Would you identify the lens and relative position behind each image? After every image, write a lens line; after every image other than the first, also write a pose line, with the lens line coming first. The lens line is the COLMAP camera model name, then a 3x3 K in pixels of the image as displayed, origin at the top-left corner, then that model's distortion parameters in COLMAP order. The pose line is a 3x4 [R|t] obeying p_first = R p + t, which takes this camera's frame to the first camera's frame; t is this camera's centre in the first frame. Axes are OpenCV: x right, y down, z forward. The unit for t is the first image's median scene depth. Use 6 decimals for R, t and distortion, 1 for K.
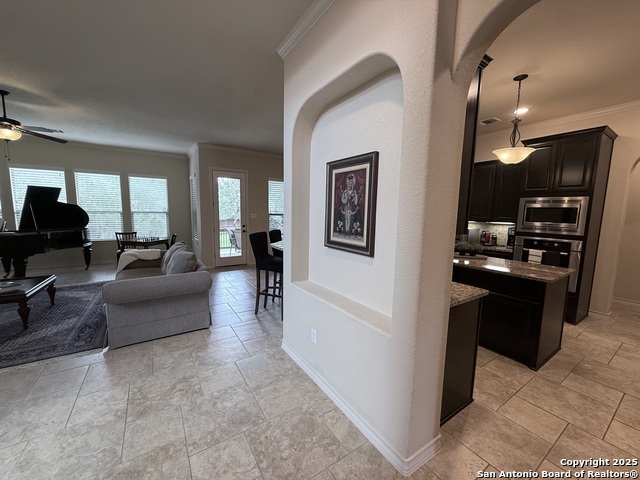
lens RADIAL K [[254.7, 0, 320.0], [0, 254.7, 238.8], [0, 0, 1]] dist [-0.000988, -0.000127]
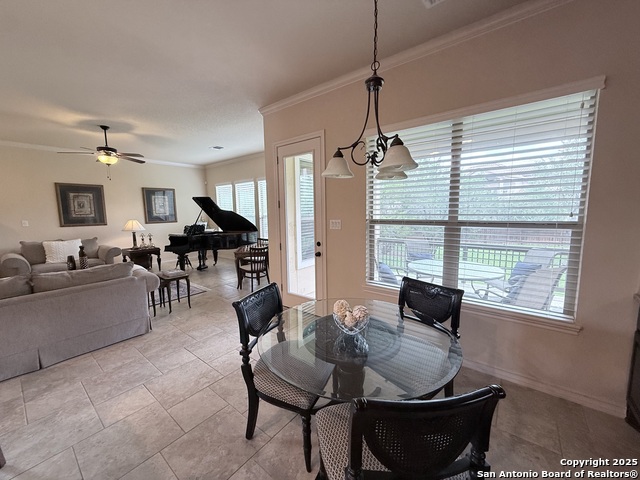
lens RADIAL K [[254.7, 0, 318.1], [0, 254.7, 240.1], [0, 0, 1]] dist [-0.000988, -0.000127]
pose [[0.305323, 0.088539, -0.948124, 0.373237], [-0.079723, 0.994549, 0.067202, -0.190869], [0.948906, 0.055069, 0.310717, 1.745760]]
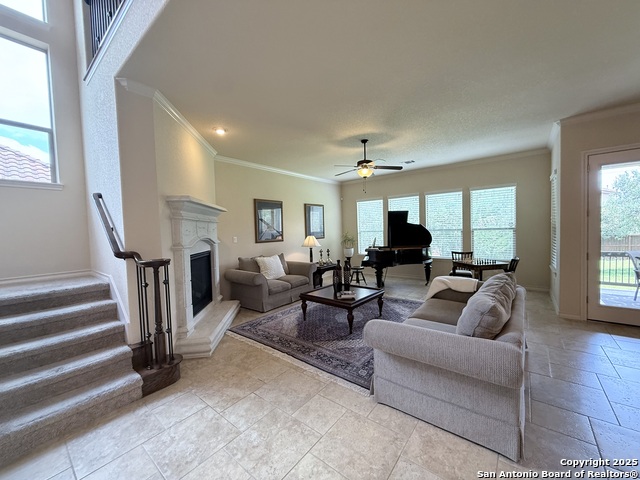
lens RADIAL K [[254.7, 0, 318.5], [0, 254.7, 239.3], [0, 0, 1]] dist [-0.000988, -0.000127]
pose [[0.301090, 0.009773, -0.953546, -0.081048], [-0.065753, 0.997780, -0.010536, -0.051387], [0.951326, 0.065871, 0.301064, 0.441687]]
